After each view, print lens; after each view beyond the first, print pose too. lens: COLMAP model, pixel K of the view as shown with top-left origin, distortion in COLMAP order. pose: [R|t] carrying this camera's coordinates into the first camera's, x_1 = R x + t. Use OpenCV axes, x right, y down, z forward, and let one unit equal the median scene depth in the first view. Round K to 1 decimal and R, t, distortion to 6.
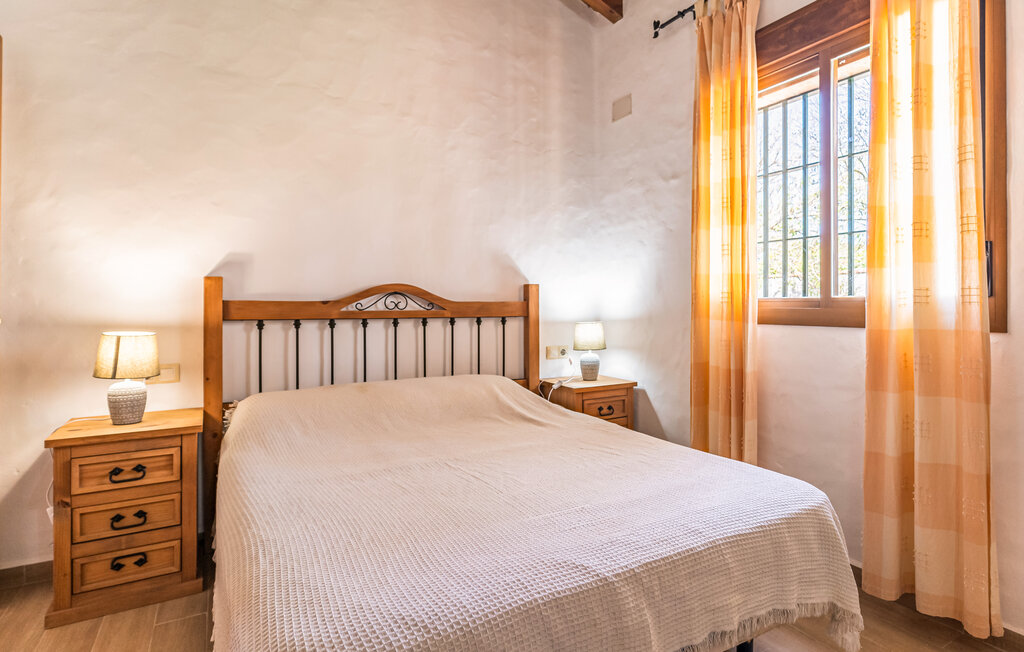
lens RADIAL K [[535.8, 0, 580.9], [0, 535.8, 302.7], [0, 0, 1]] dist [0.001141, -0.000514]
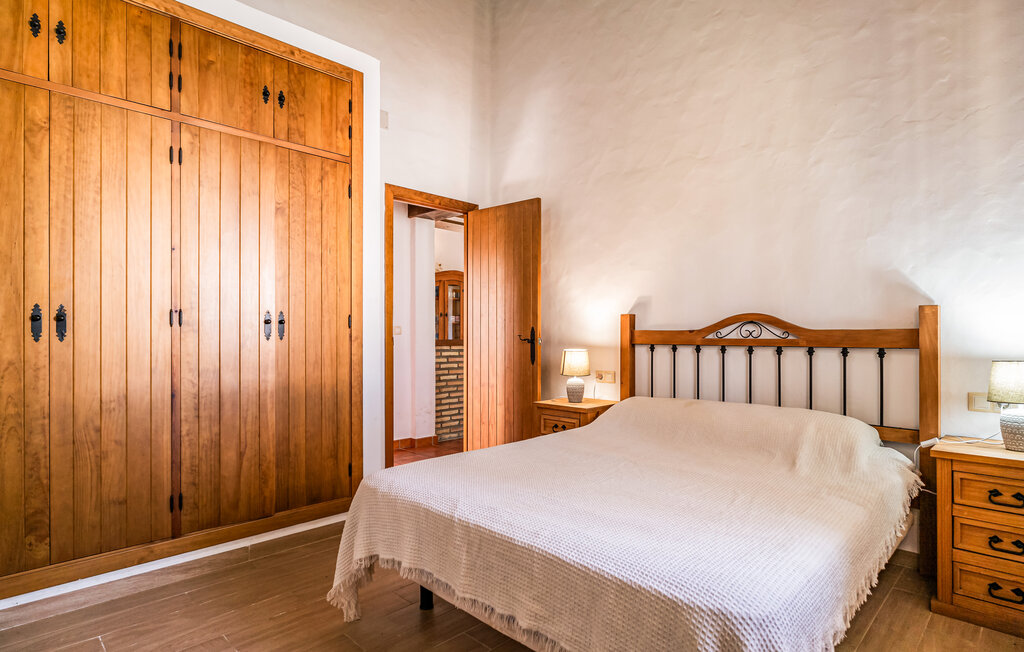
lens RADIAL K [[535.8, 0, 512.1], [0, 535.8, 334.4], [0, 0, 1]] dist [0.001141, -0.000514]
pose [[0.233967, 0.006276, -0.972224, 0.572210], [0.010473, 0.999905, 0.008976, -0.008252], [0.972188, -0.012283, 0.233879, 0.294351]]
